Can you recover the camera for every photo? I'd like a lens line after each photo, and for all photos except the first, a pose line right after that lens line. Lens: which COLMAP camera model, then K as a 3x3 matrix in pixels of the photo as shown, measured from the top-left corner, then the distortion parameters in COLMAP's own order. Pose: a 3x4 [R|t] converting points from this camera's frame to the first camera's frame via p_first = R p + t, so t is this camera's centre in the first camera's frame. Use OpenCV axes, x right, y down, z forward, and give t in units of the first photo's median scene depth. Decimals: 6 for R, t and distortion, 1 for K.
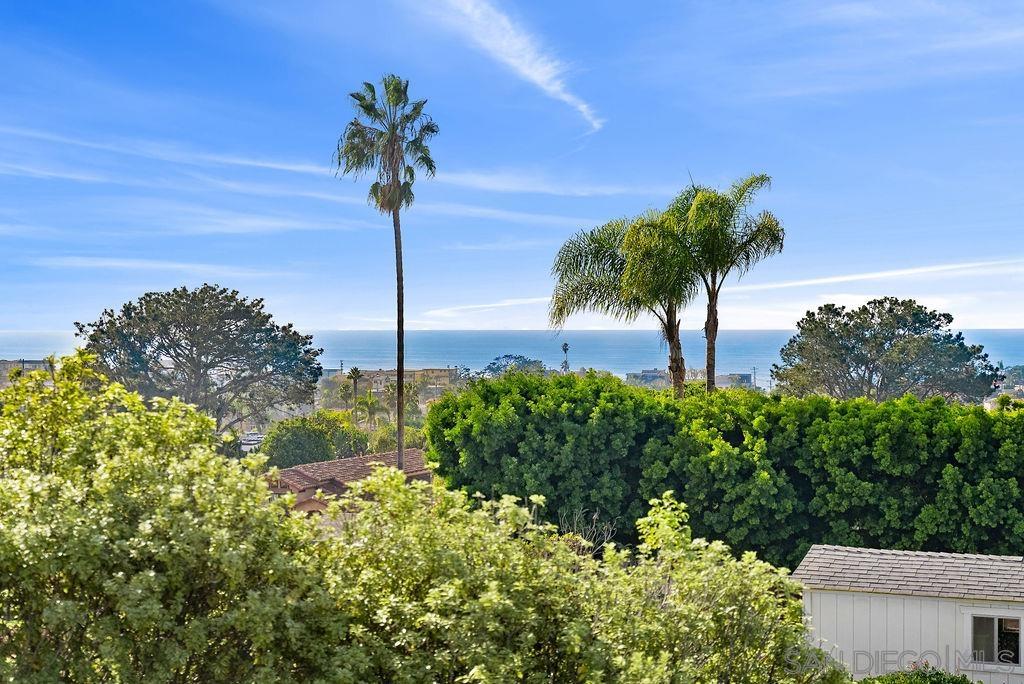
lens RADIAL K [[1736.5, 0, 512.7], [0, 1736.5, 340.6], [0, 0, 1]] dist [-0.027116, 0.000000]
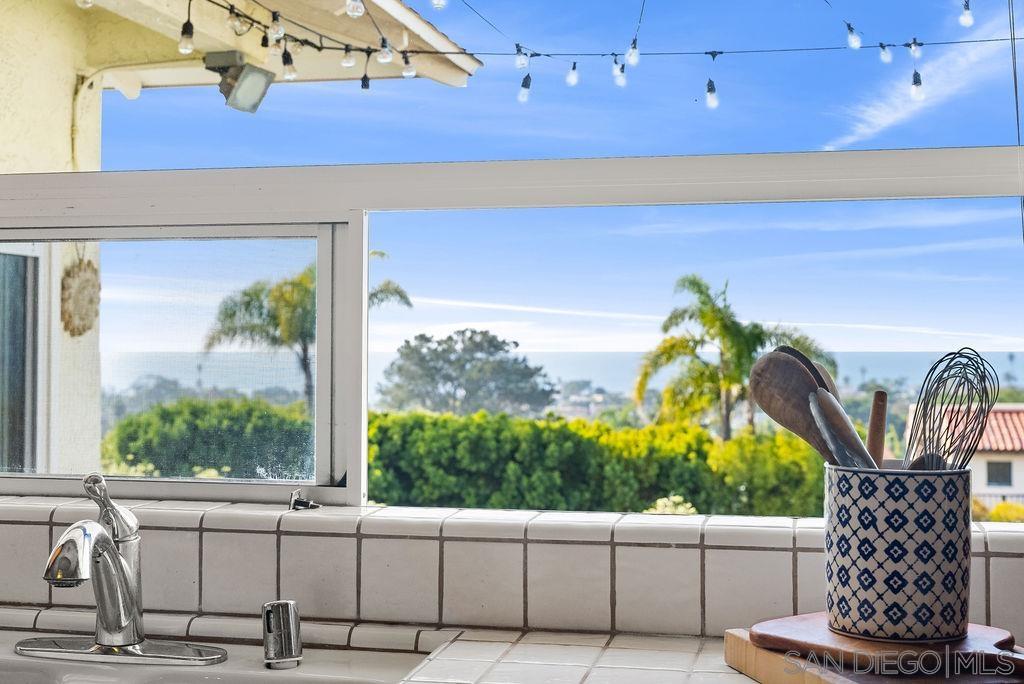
lens RADIAL K [[1456.6, 0, 504.0], [0, 1456.6, 342.3], [0, 0, 1]] dist [-0.095158, 0.000000]
pose [[0.972067, -0.002045, 0.234693, -0.022991], [0.005116, 0.999909, -0.012479, -0.008795], [-0.234646, 0.013331, 0.971990, -0.114918]]
